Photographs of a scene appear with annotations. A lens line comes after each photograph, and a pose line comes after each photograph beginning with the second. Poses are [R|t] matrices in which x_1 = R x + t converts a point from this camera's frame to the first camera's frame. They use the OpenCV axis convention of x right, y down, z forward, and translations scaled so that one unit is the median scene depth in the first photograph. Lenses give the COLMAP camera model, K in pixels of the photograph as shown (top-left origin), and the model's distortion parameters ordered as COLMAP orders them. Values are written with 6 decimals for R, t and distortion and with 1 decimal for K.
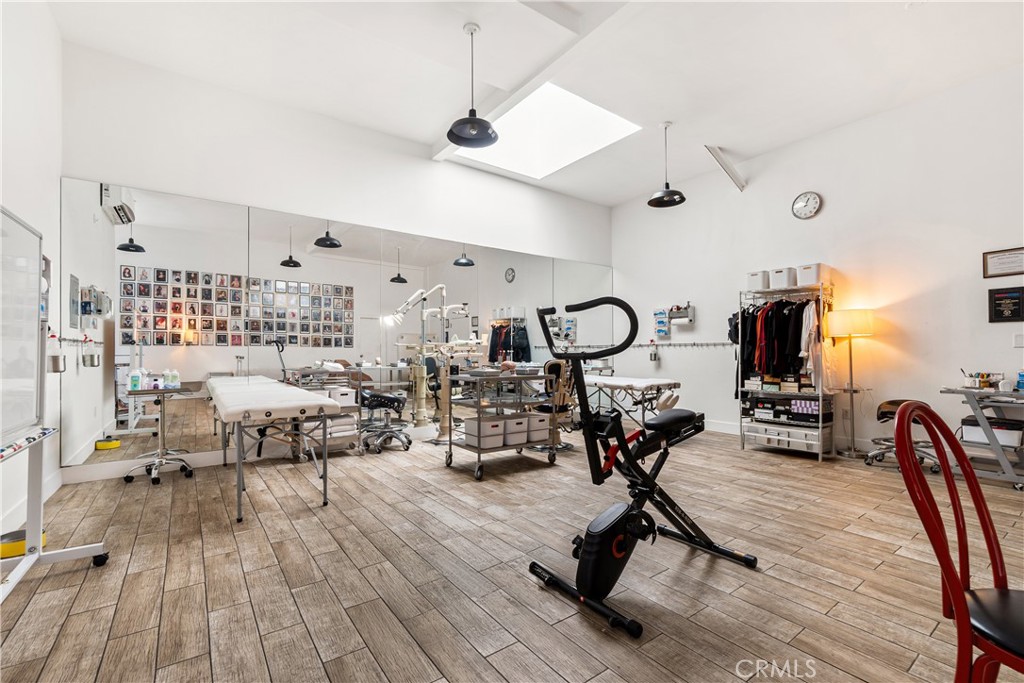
lens RADIAL K [[450.3, 0, 508.1], [0, 450.3, 350.6], [0, 0, 1]] dist [-0.003060, 0.003692]
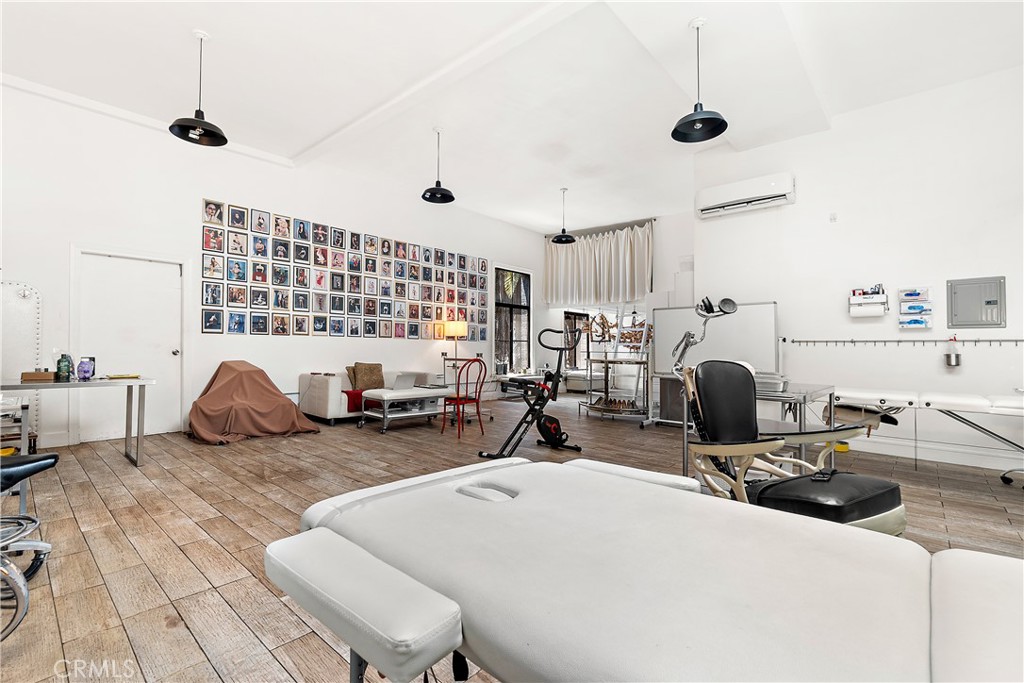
lens RADIAL K [[450.3, 0, 510.9], [0, 450.3, 346.6], [0, 0, 1]] dist [-0.003060, 0.003692]
pose [[-0.975364, -0.009590, -0.220393, 0.361840], [-0.006349, 0.999861, -0.015409, 0.016330], [0.220510, -0.013630, -0.975289, 1.244832]]
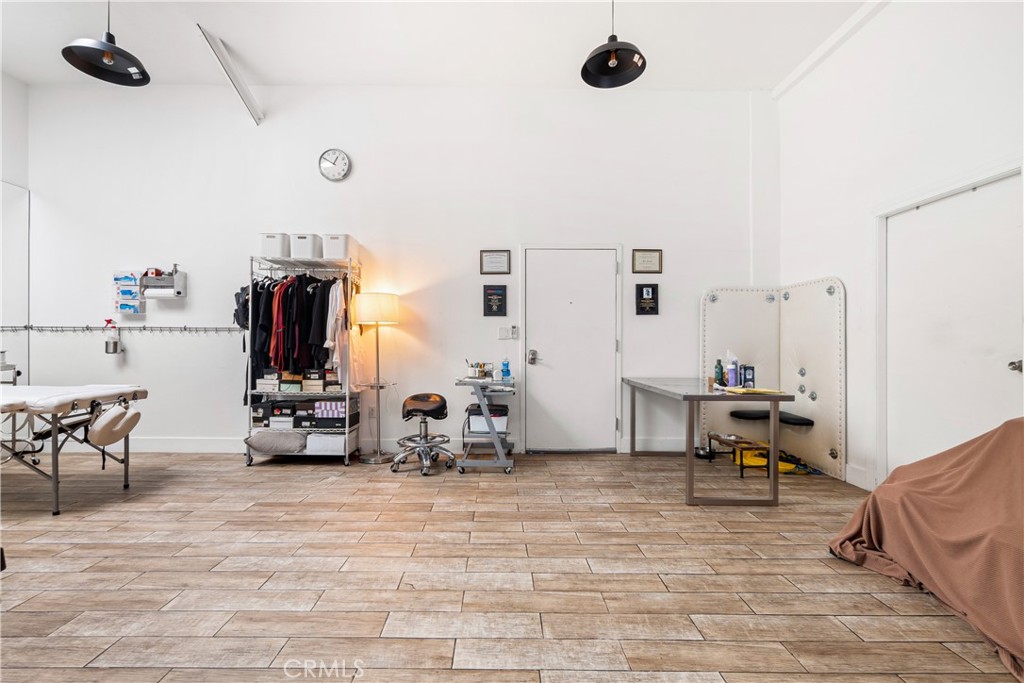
lens RADIAL K [[450.3, 0, 504.8], [0, 450.3, 346.1], [0, 0, 1]] dist [-0.003060, 0.003692]
pose [[0.583065, 0.002151, 0.812422, 0.180334], [-0.012984, 0.999893, 0.006671, 0.001857], [-0.812322, -0.014438, 0.583031, 0.268040]]
